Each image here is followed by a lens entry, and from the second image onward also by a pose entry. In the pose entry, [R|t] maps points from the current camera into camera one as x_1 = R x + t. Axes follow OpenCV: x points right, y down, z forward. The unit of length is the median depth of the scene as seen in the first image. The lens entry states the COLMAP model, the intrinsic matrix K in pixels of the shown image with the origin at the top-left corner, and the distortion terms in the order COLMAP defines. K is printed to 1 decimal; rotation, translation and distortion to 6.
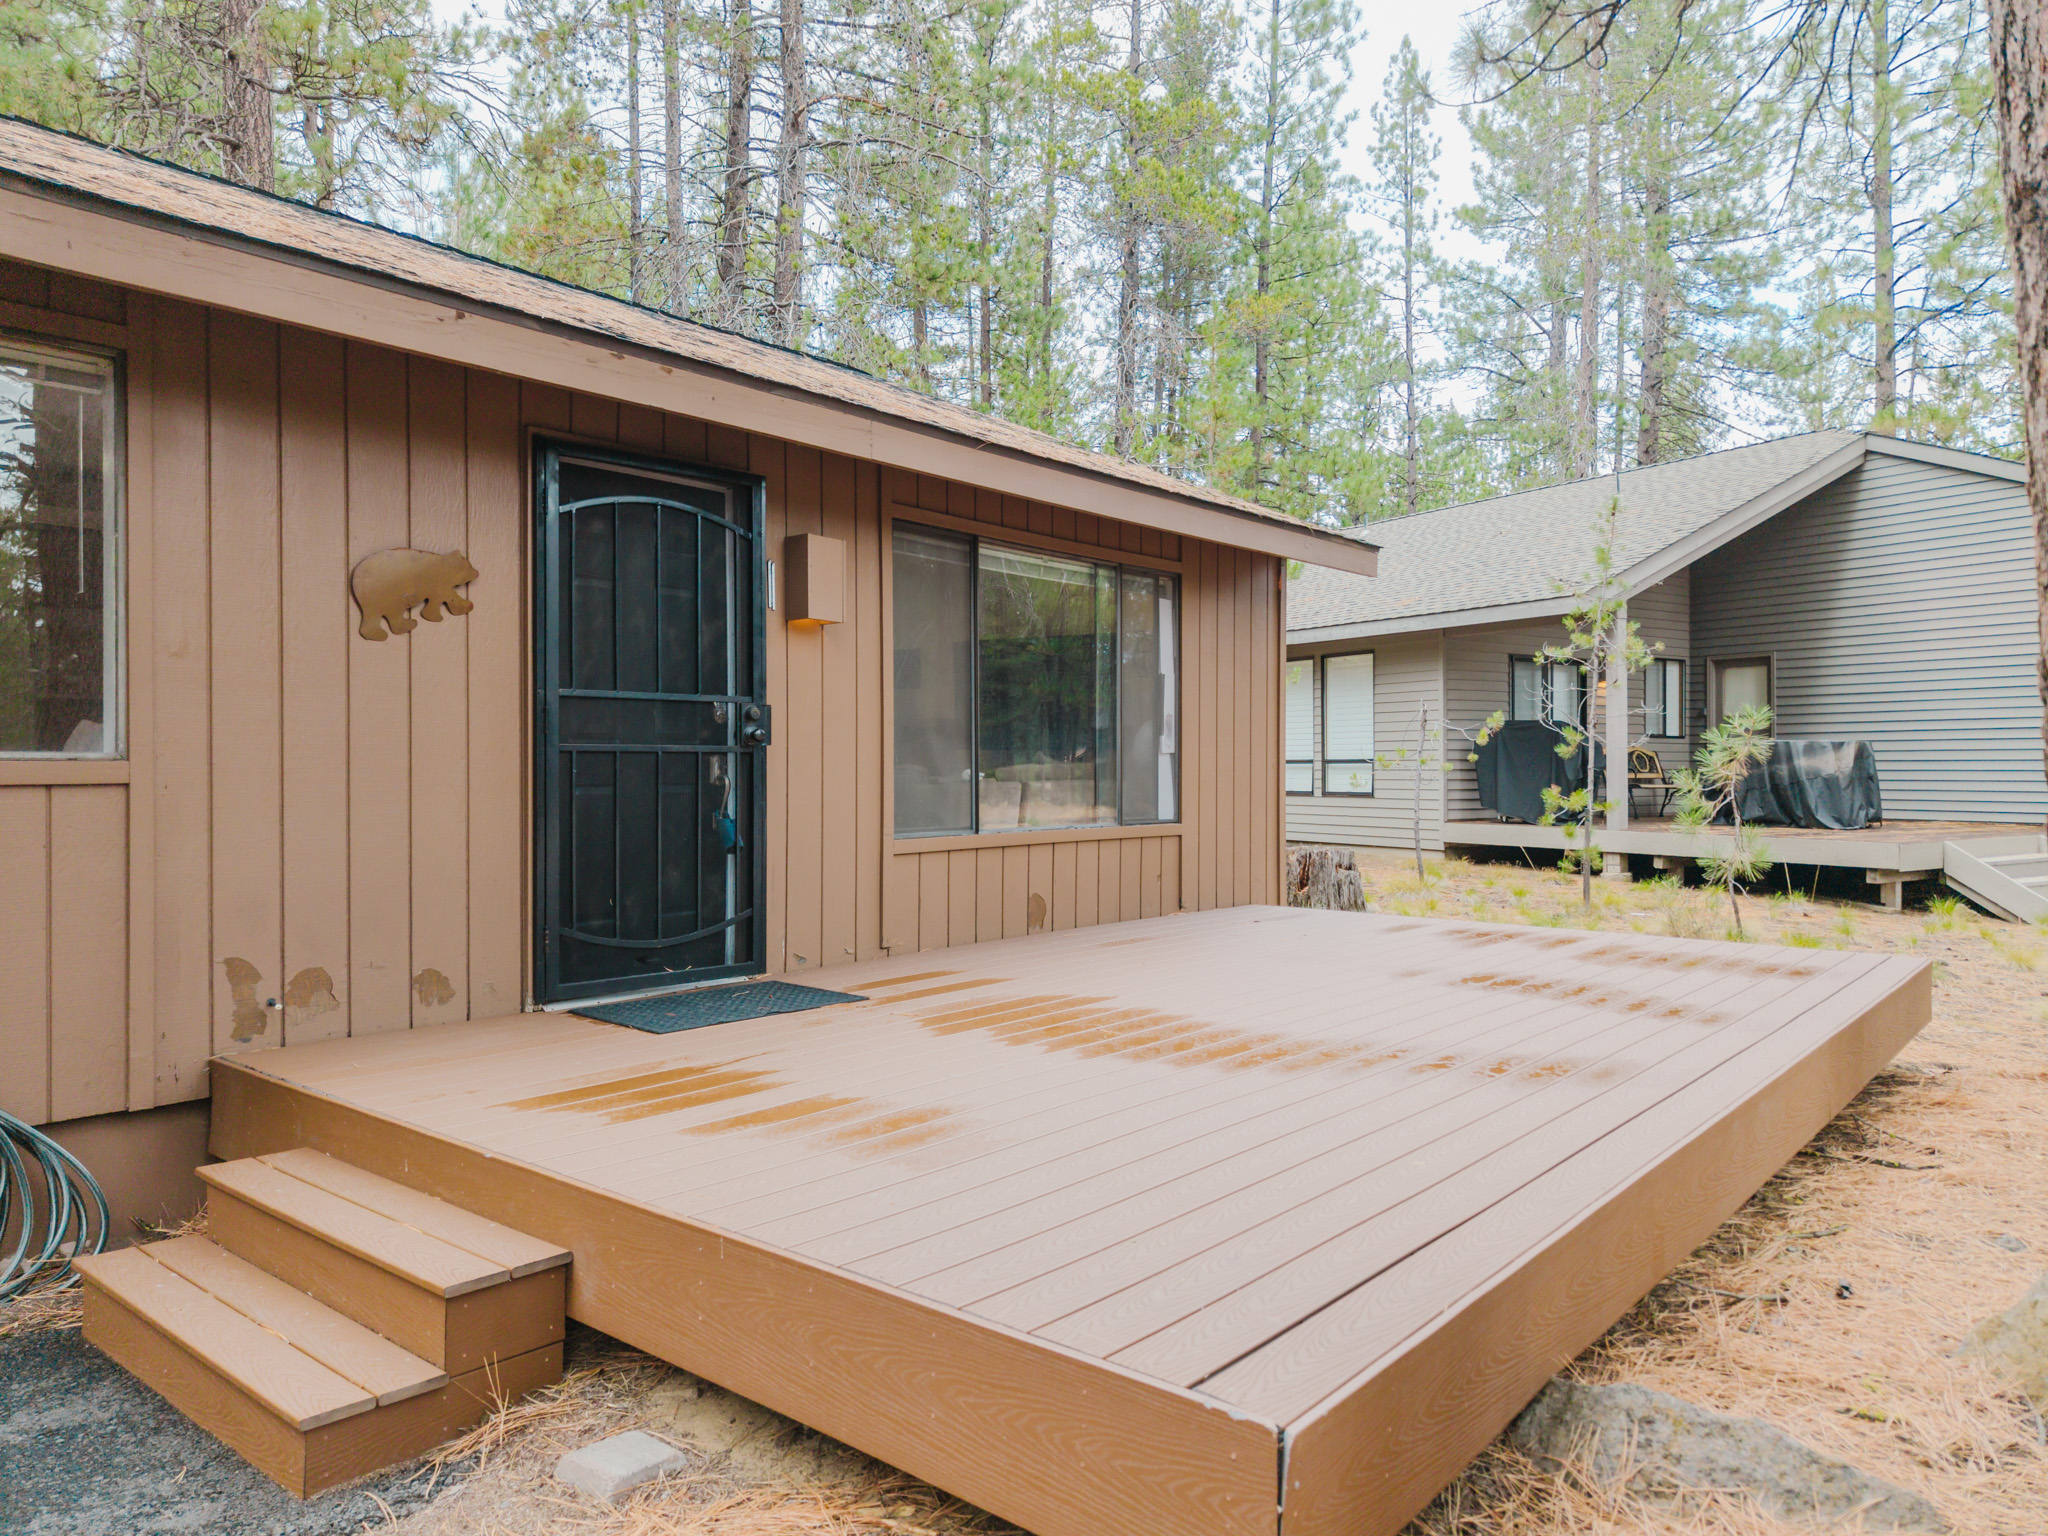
lens RADIAL K [[1398.0, 0, 1016.5], [0, 1398.0, 779.5], [0, 0, 1]] dist [0.135359, -0.139306]
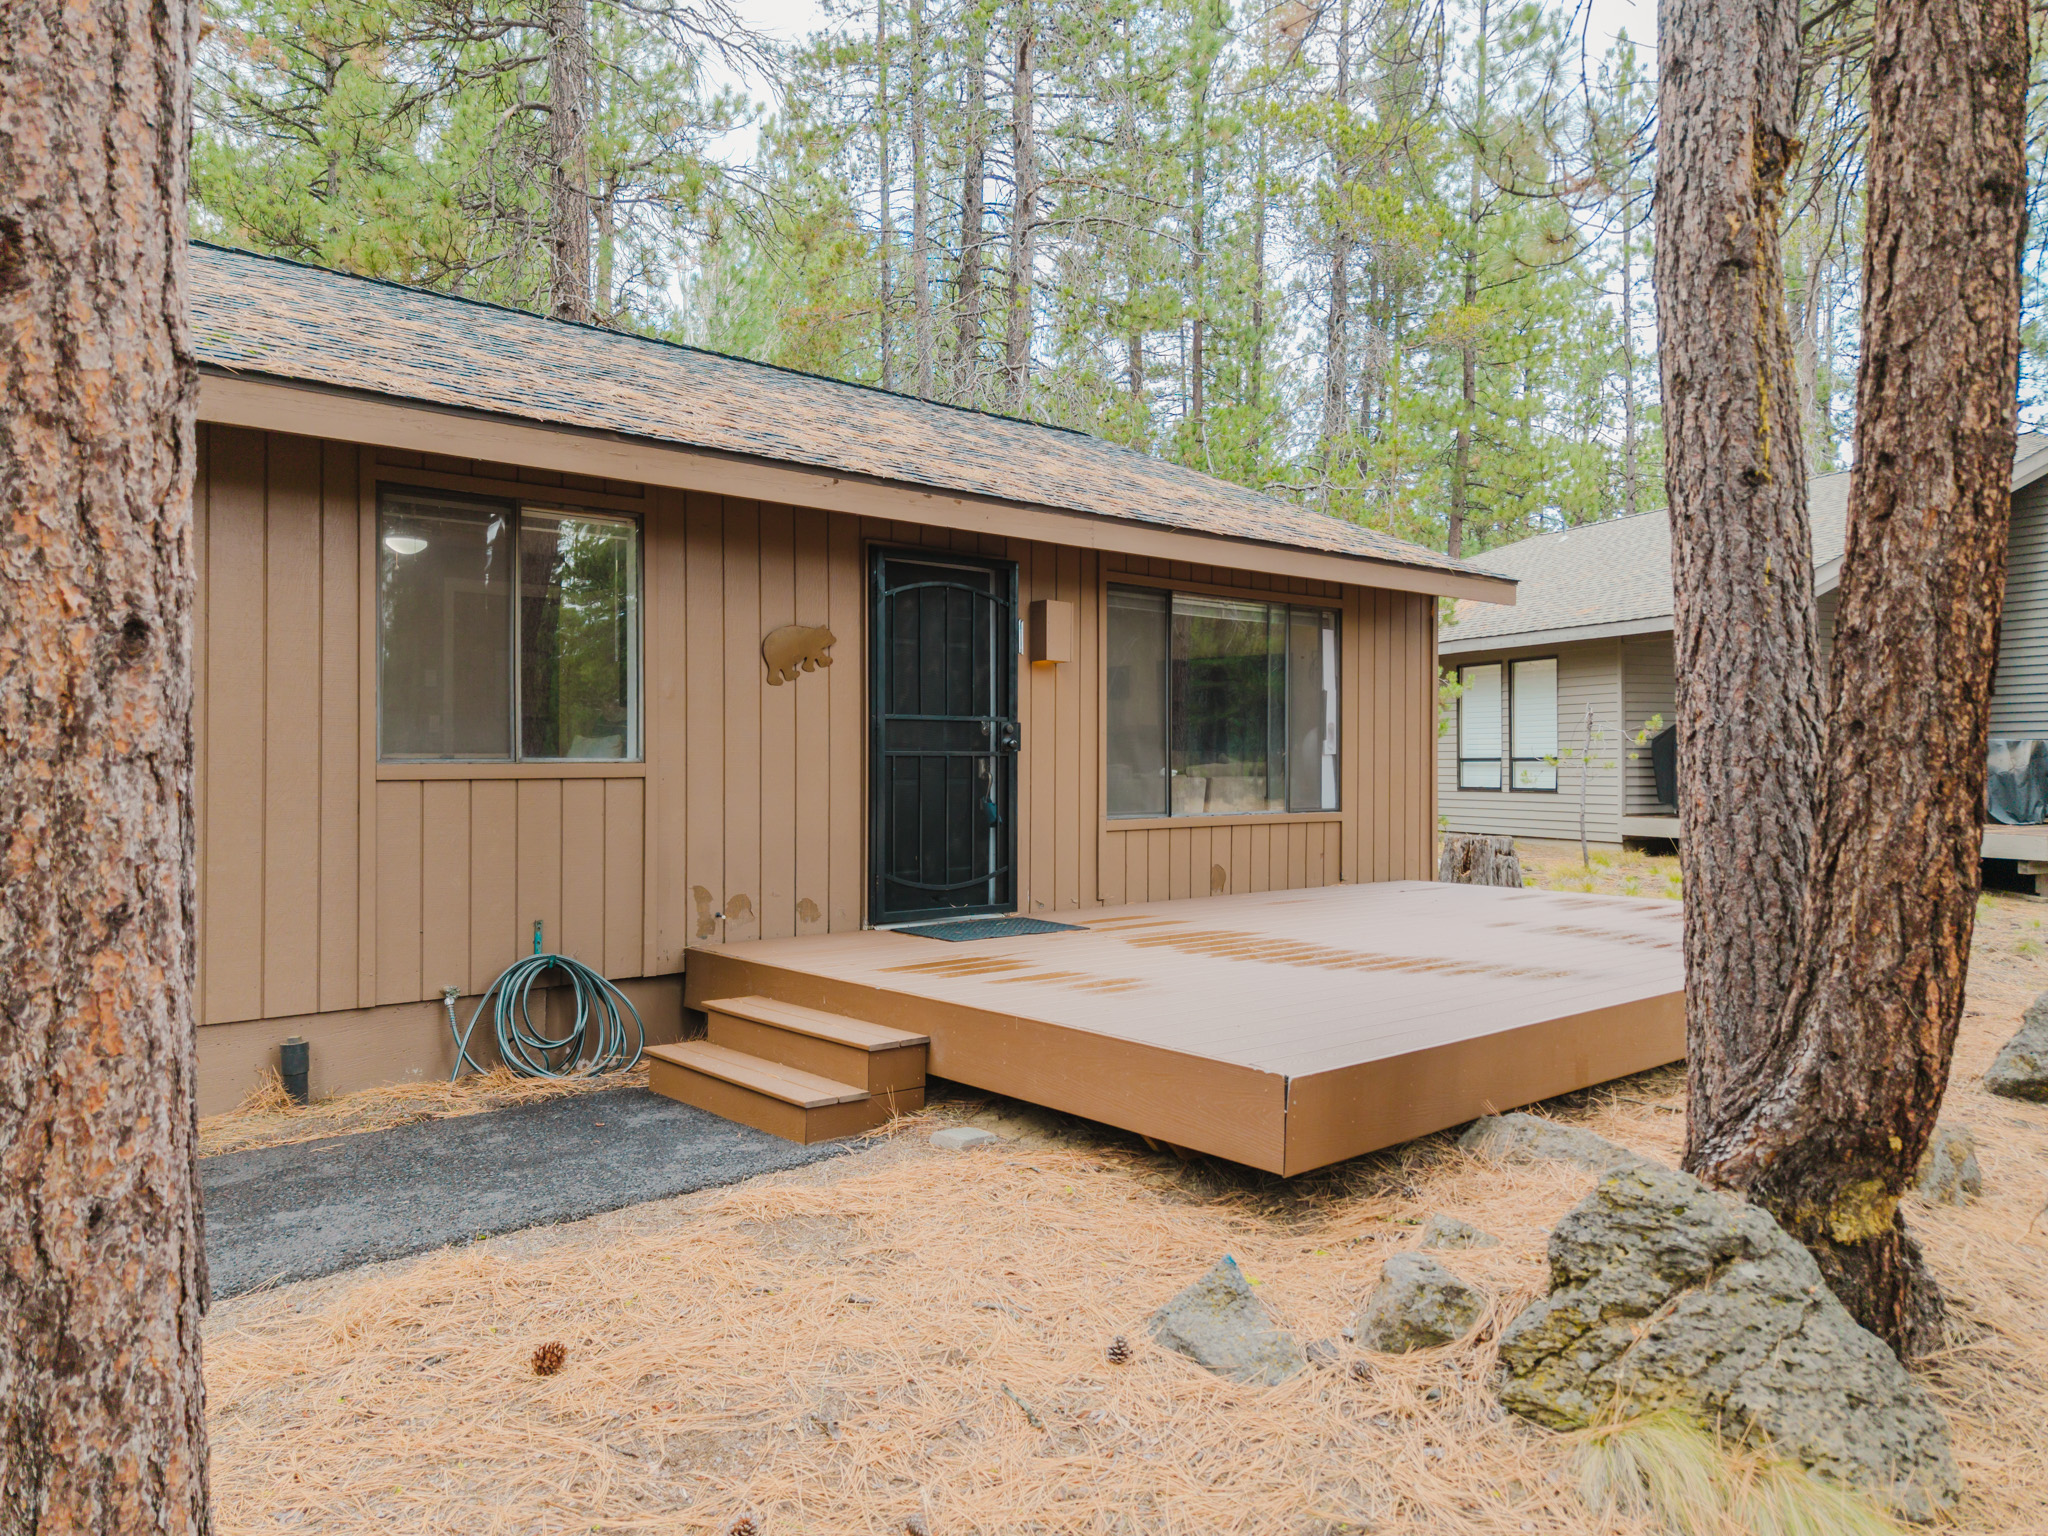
lens RADIAL K [[1417.6, 0, 1024.0], [0, 1417.6, 768.0], [0, 0, 1]] dist [0.001686, -0.146201]
pose [[0.989201, 0.000610, -0.146566, 0.024513], [-0.001445, 0.999983, -0.005591, 0.000503], [0.146561, 0.005742, 0.989185, -0.267364]]
